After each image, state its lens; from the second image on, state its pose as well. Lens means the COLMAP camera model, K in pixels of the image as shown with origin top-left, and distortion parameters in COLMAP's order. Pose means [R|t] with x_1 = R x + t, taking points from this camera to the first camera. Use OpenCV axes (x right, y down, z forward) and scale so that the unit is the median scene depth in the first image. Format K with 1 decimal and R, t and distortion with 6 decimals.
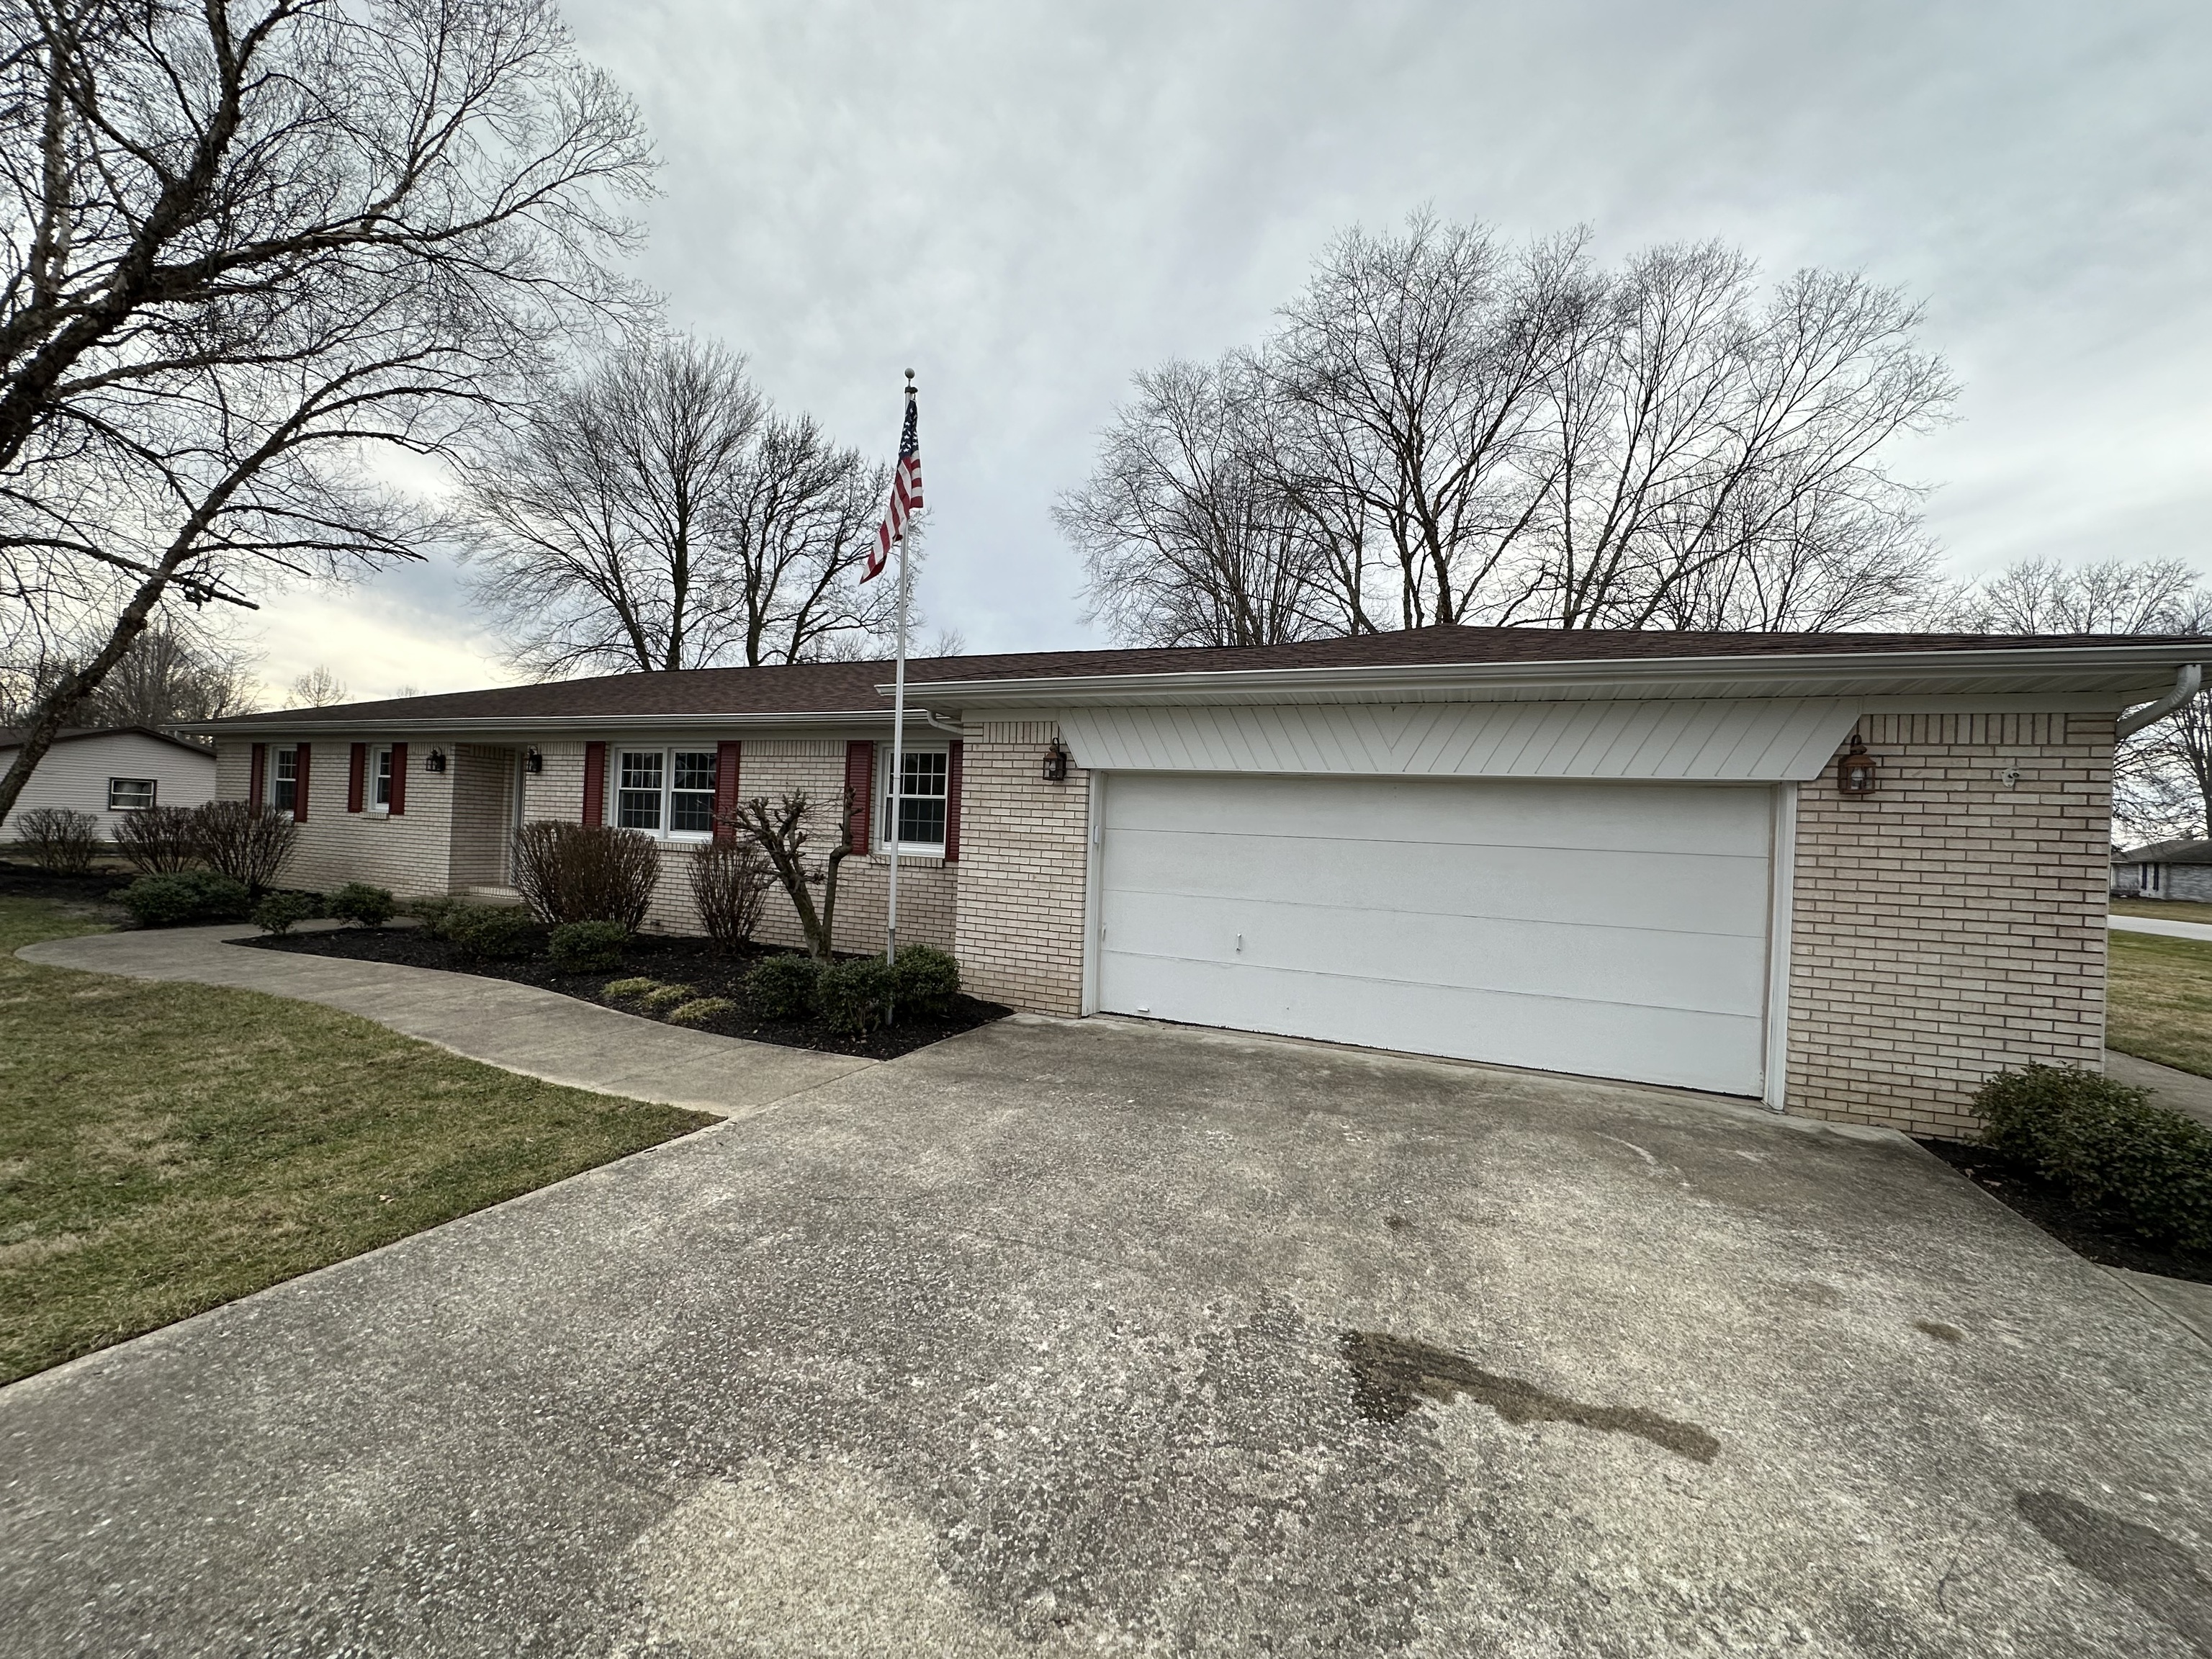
lens RADIAL K [[891.0, 0, 1100.5], [0, 891.0, 829.1], [0, 0, 1]] dist [-0.001601, -0.000076]
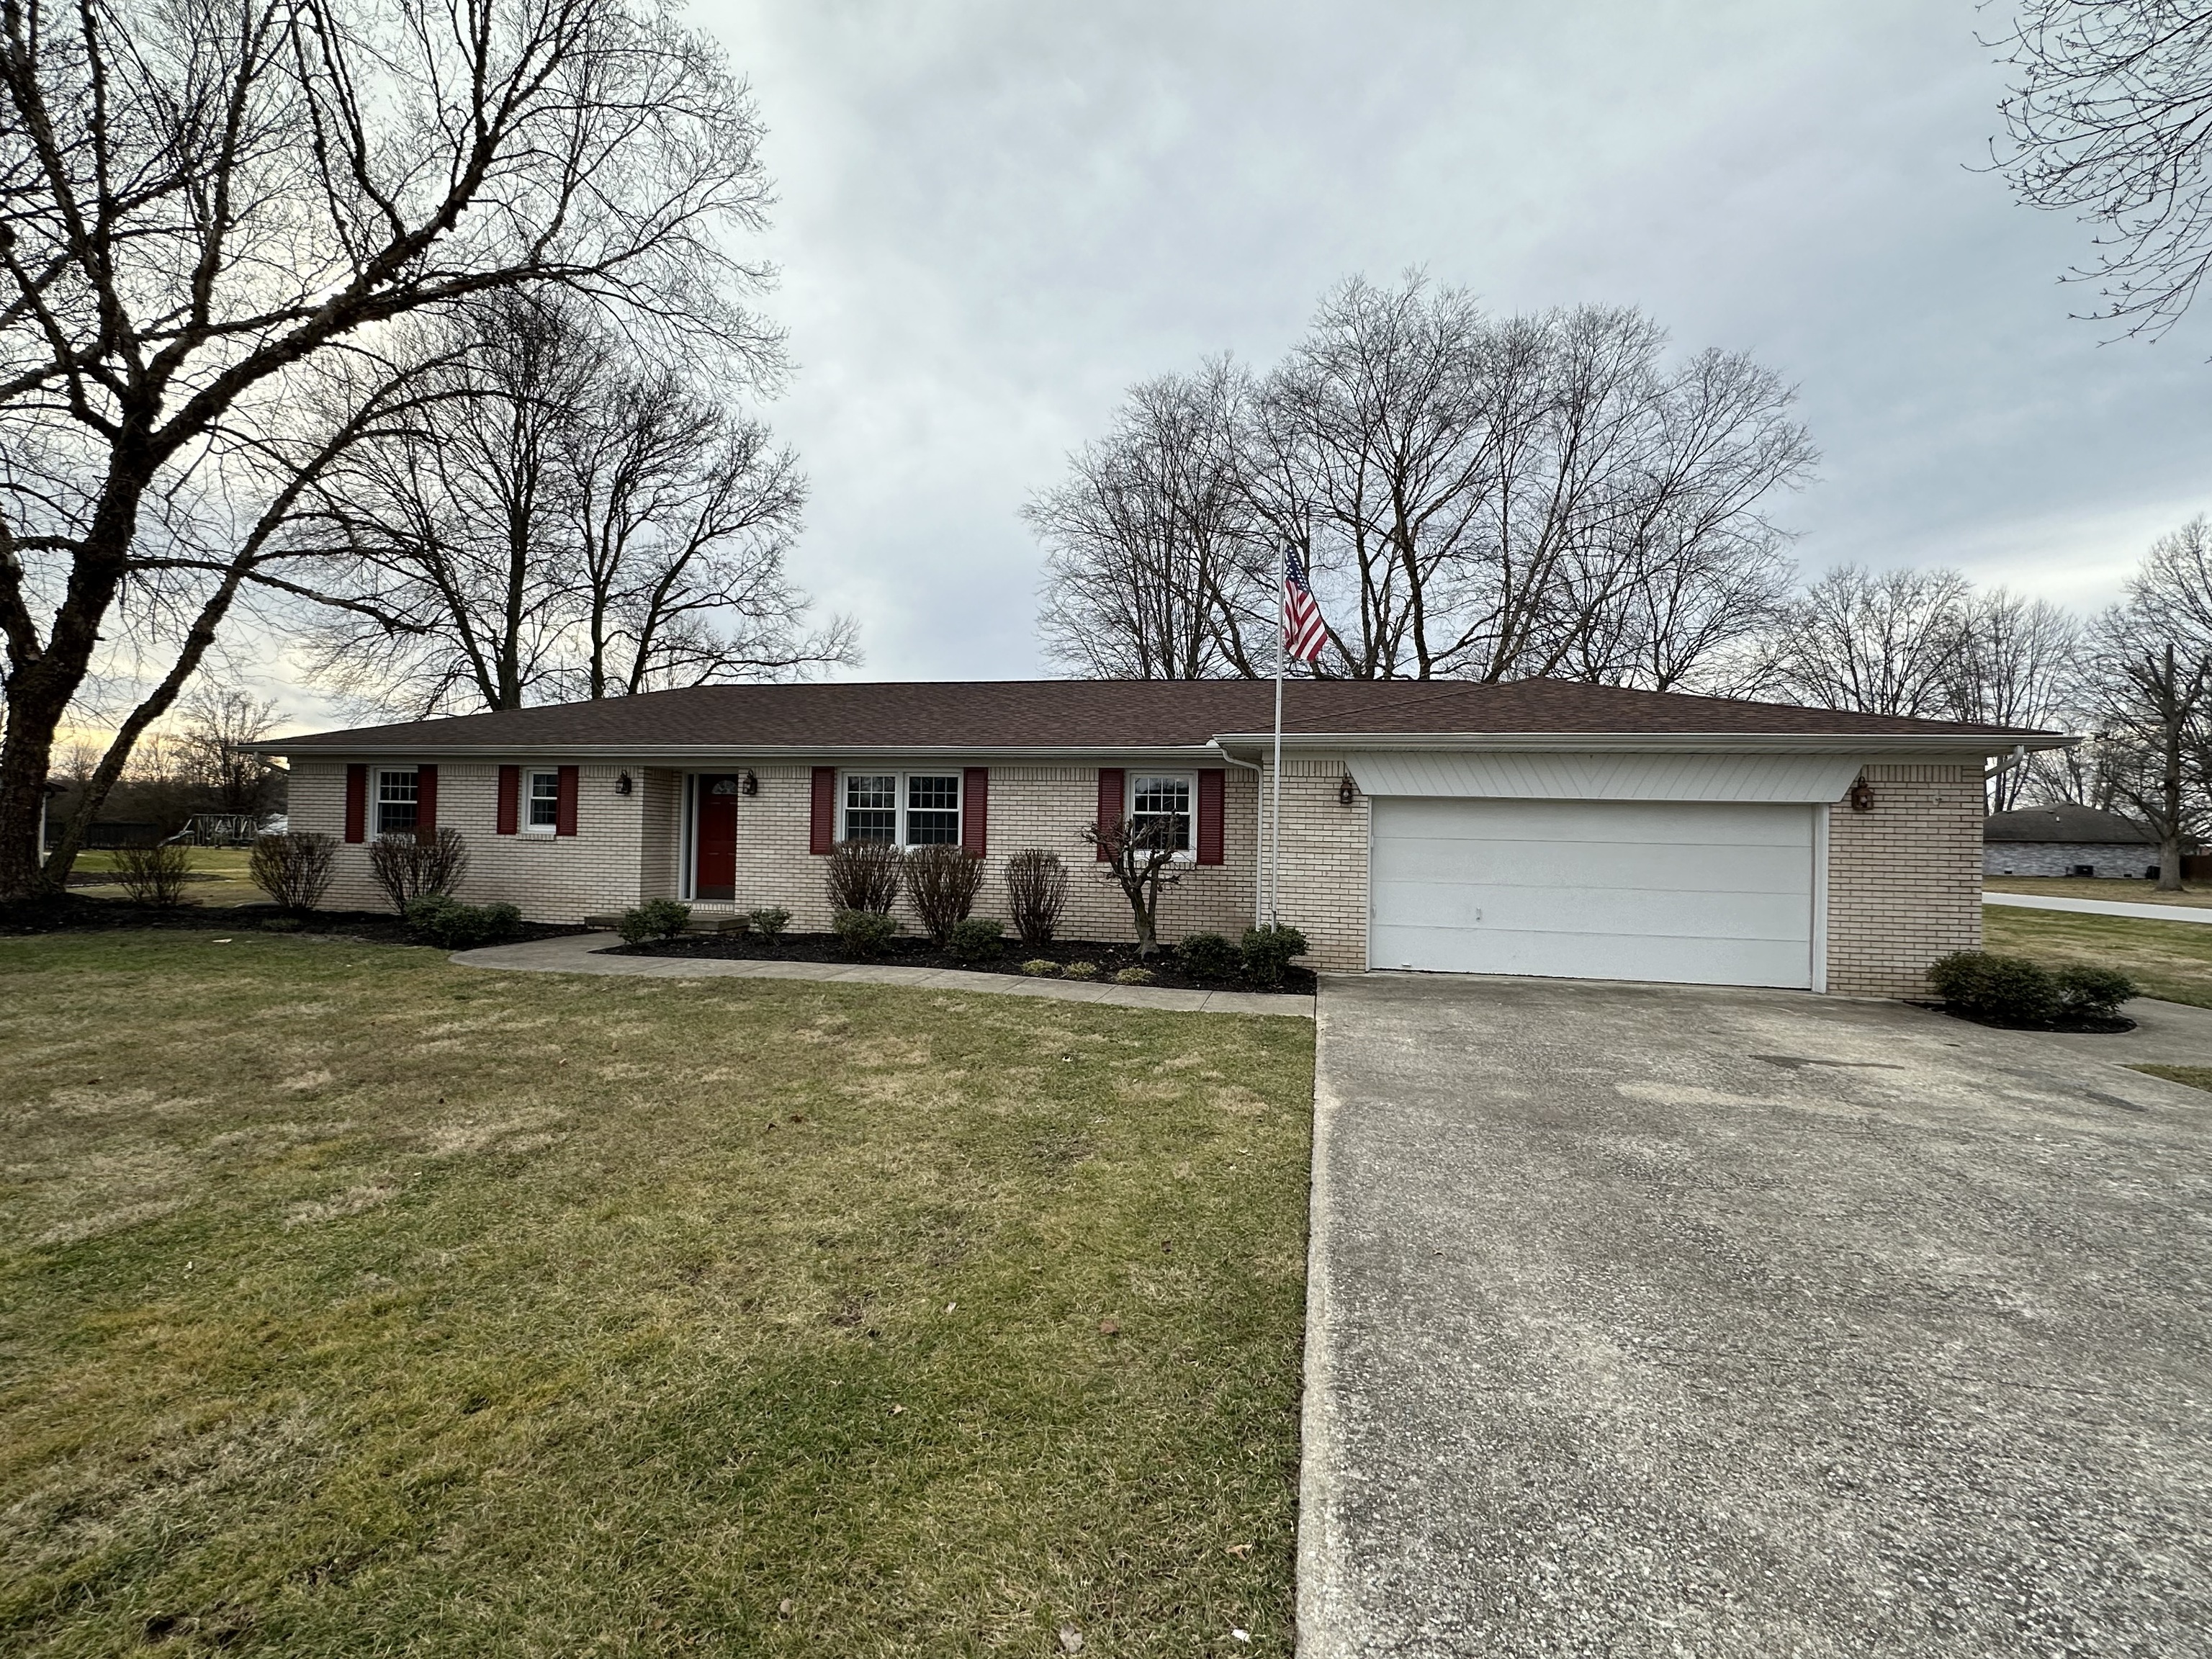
lens RADIAL K [[1036.7, 0, 1112.6], [0, 1036.7, 832.0], [0, 0, 1]] dist [-0.004186, -0.000303]
pose [[0.979923, -0.021130, 0.198253, -0.414670], [0.020049, 0.999771, 0.007461, -0.016670], [-0.198365, -0.003337, 0.980123, -0.293604]]
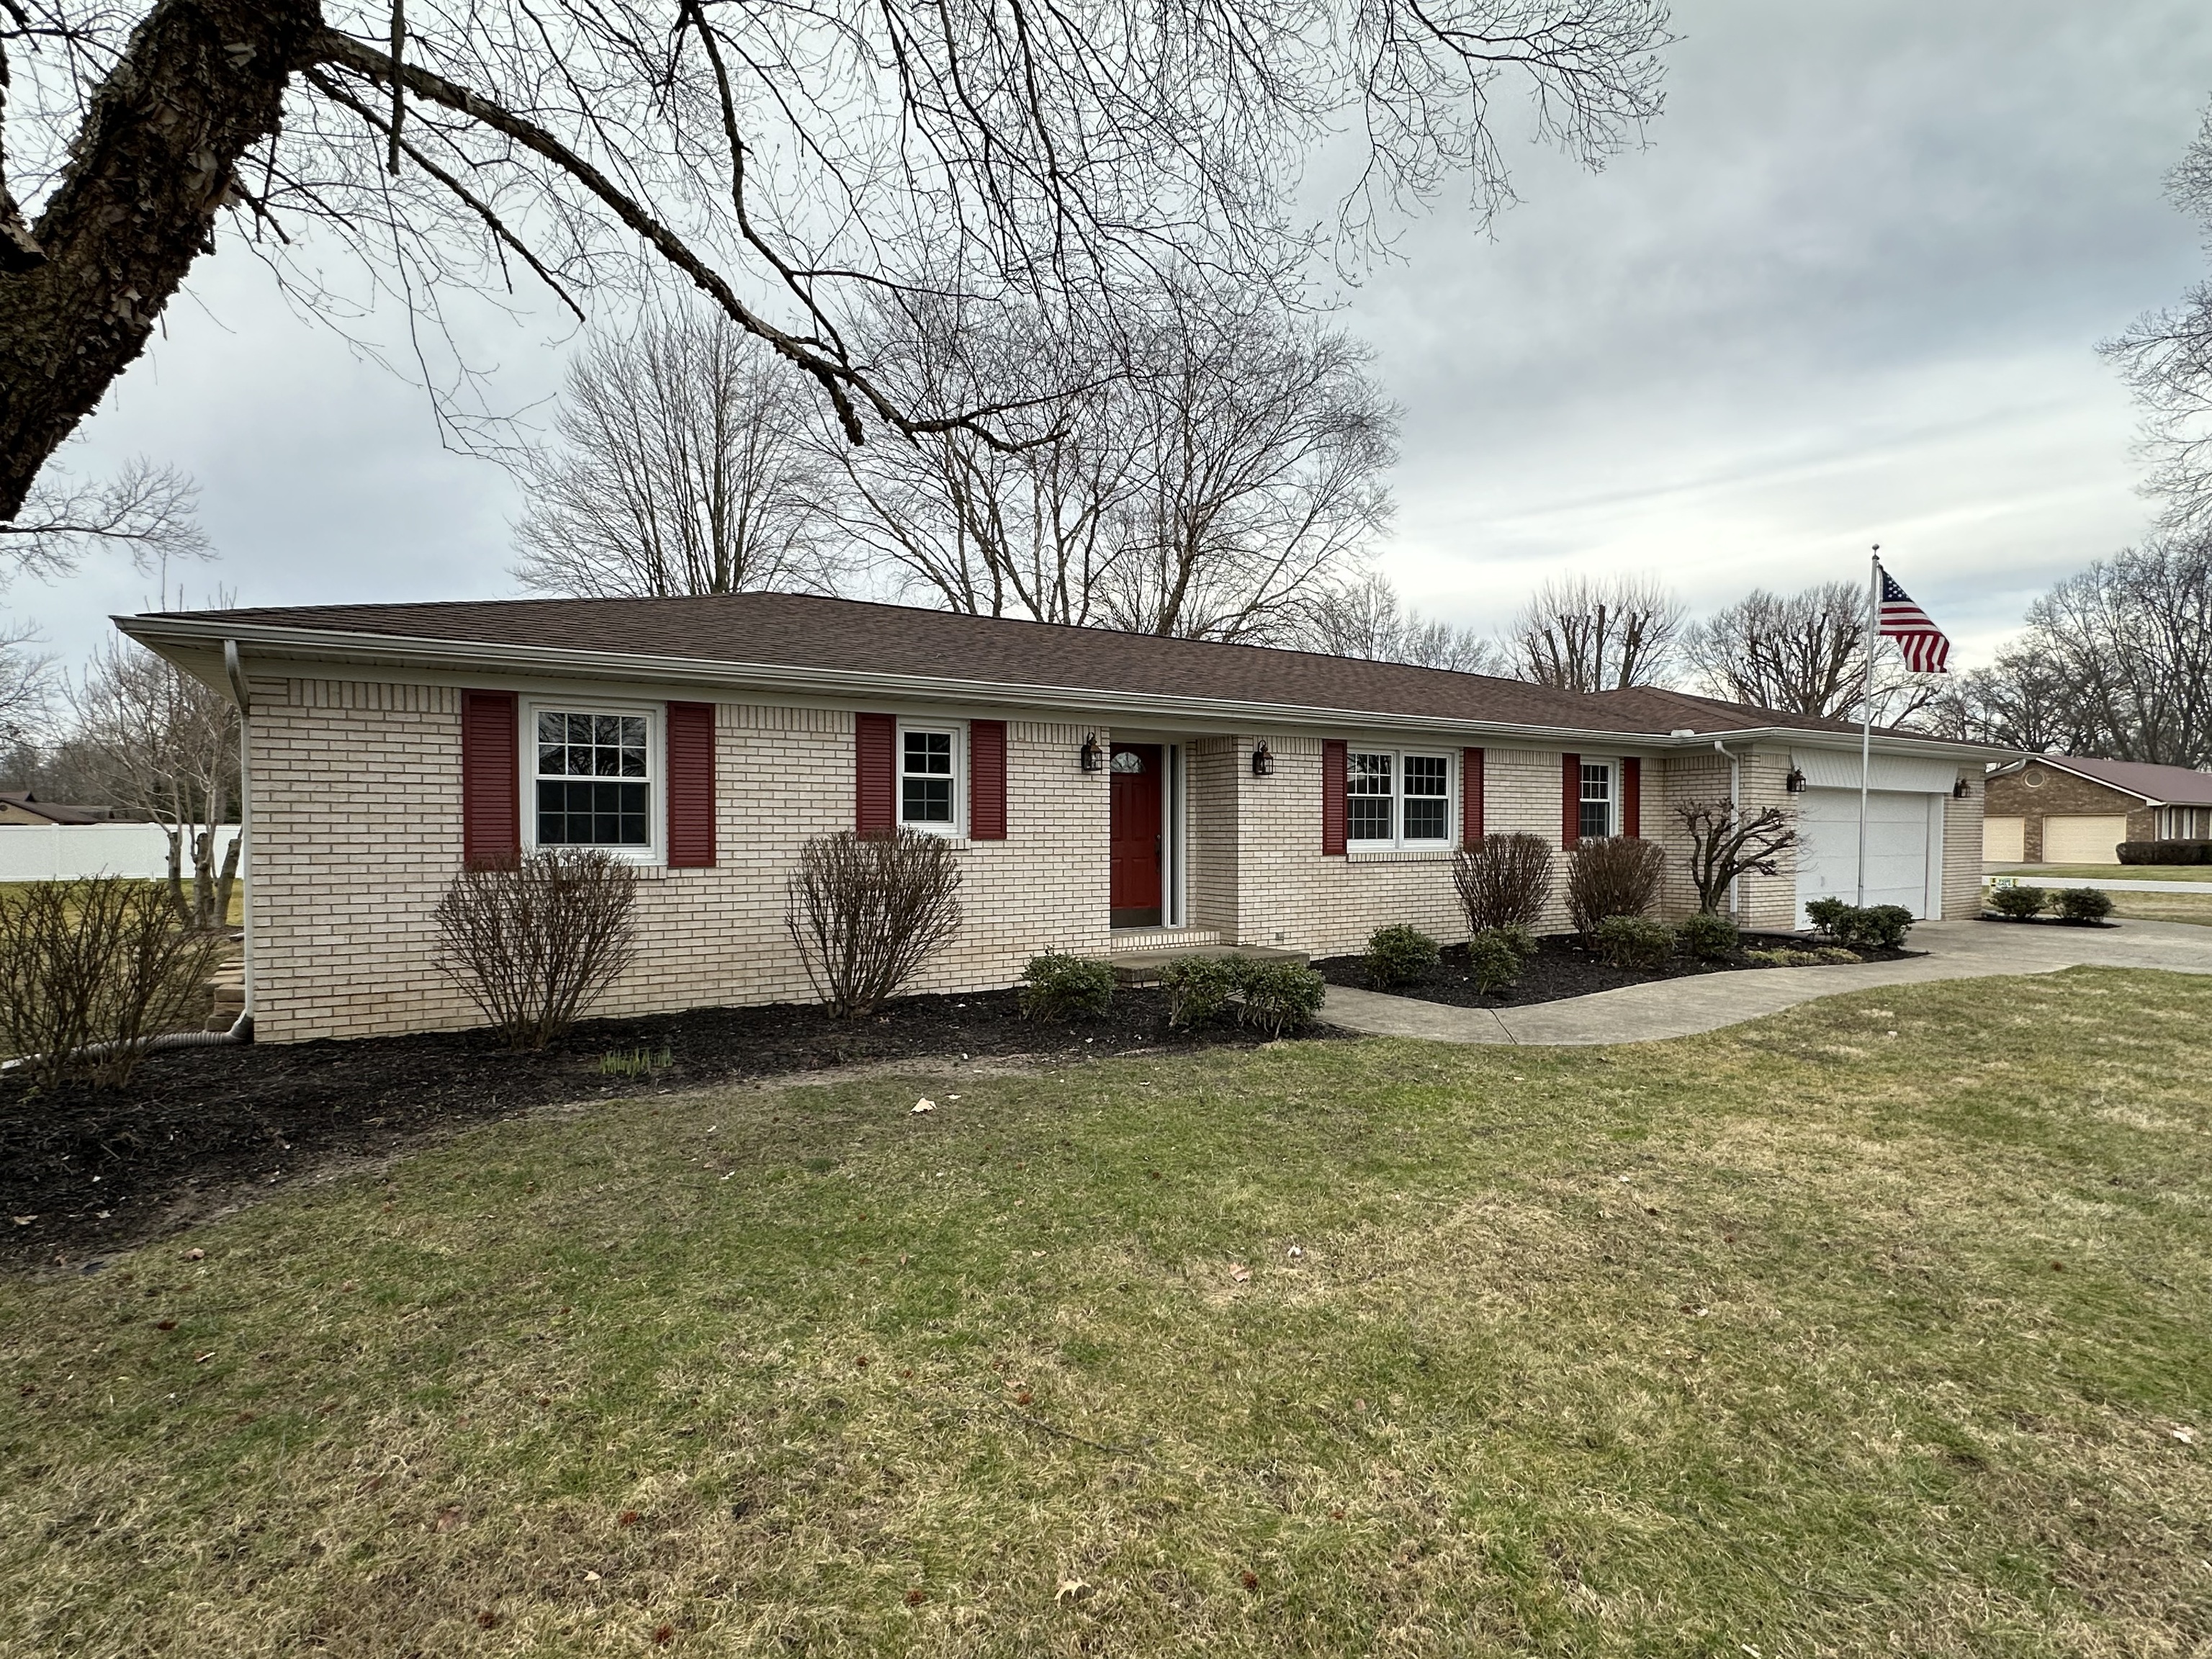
lens RADIAL K [[1071.3, 0, 1106.0], [0, 1071.3, 829.5], [0, 0, 1]] dist [0.002101, 0.000197]
pose [[0.572318, -0.043315, 0.818887, -1.345938], [0.018929, 0.999036, 0.039614, -0.050321], [-0.819814, -0.007171, 0.572586, 0.521317]]
